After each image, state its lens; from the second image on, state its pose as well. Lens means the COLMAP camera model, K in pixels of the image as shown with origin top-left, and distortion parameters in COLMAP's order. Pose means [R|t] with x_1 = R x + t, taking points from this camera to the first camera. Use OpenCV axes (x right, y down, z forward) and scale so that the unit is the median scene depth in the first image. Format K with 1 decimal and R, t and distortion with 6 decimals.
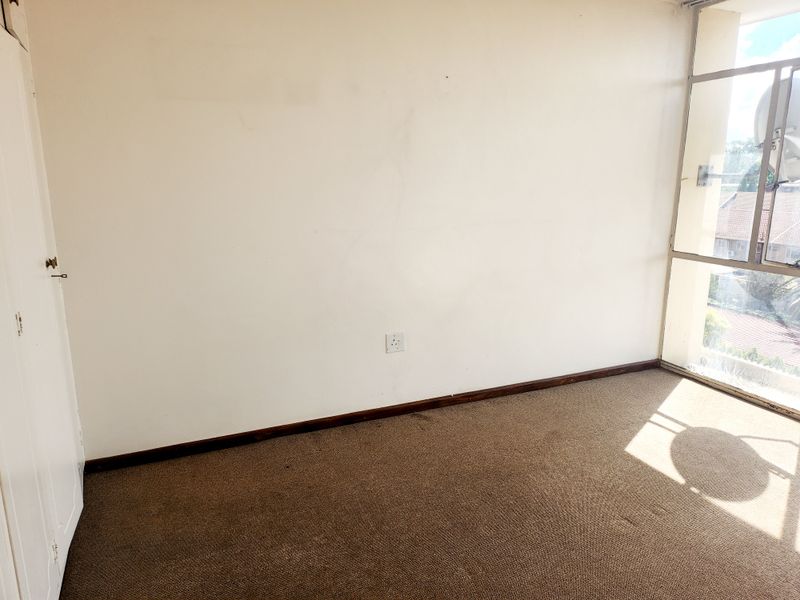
lens RADIAL K [[565.6, 0, 399.2], [0, 565.6, 292.1], [0, 0, 1]] dist [0.046763, -0.047161]
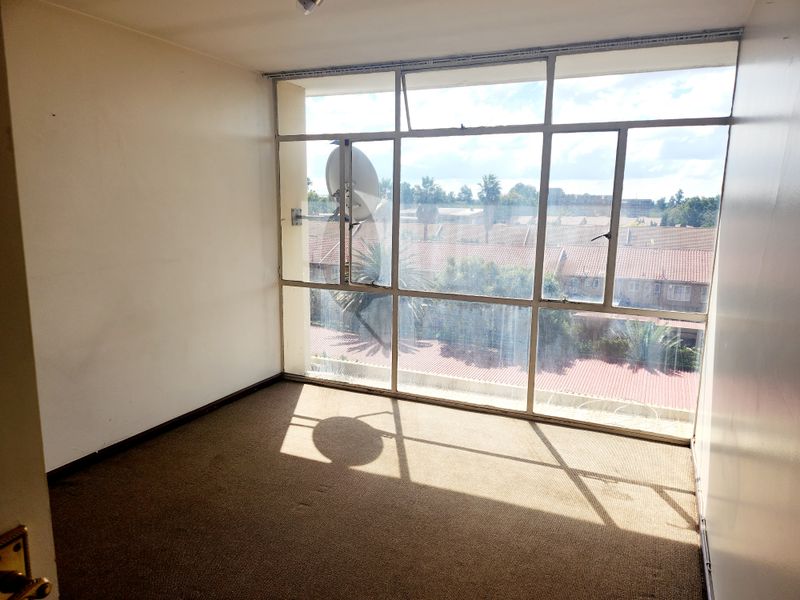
lens RADIAL K [[565.6, 0, 403.6], [0, 565.6, 303.0], [0, 0, 1]] dist [0.046763, -0.047161]
pose [[0.747231, -0.107670, 0.655785, -0.122397], [0.128775, 0.991544, 0.016064, -0.012049], [-0.651969, 0.072445, 0.754777, -0.058495]]
